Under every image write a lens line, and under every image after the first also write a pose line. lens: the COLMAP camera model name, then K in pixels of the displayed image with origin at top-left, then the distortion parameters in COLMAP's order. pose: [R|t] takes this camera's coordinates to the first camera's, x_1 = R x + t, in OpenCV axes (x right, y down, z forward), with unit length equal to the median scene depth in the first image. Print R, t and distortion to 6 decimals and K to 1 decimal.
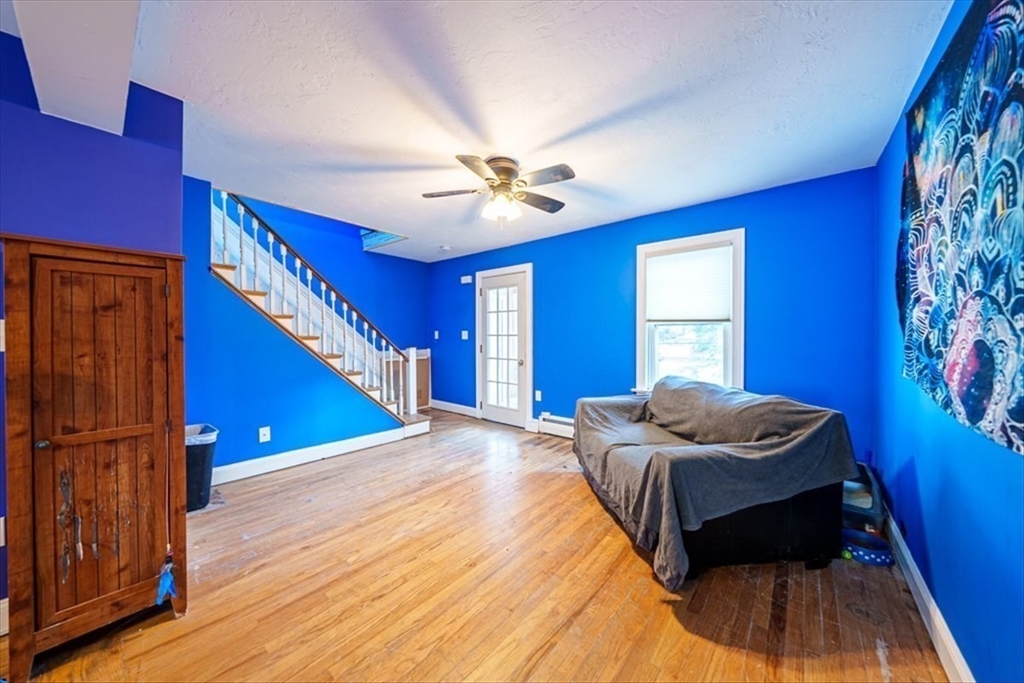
lens RADIAL K [[353.0, 0, 512.0], [0, 353.0, 341.5], [0, 0, 1]] dist [-0.001268, 0.000033]
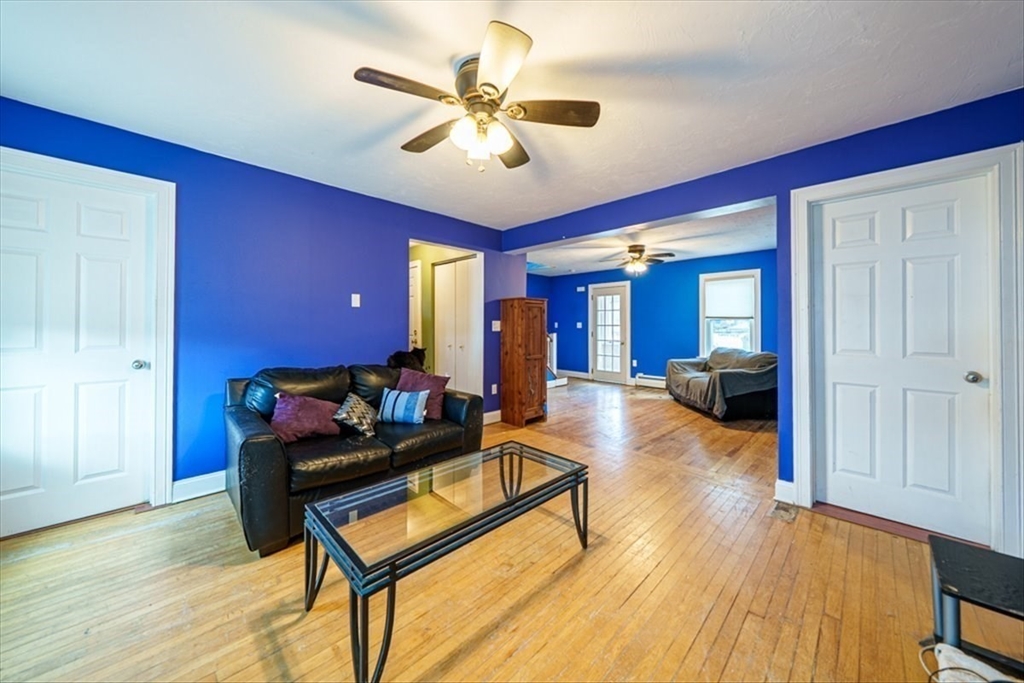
lens RADIAL K [[358.5, 0, 525.4], [0, 358.5, 321.2], [0, 0, 1]] dist [0.015731, 0.000033]
pose [[0.996888, 0.000819, -0.078832, -0.300819], [-0.002960, 0.999630, -0.027049, 0.008478], [0.078781, 0.027198, 0.996521, -0.692617]]
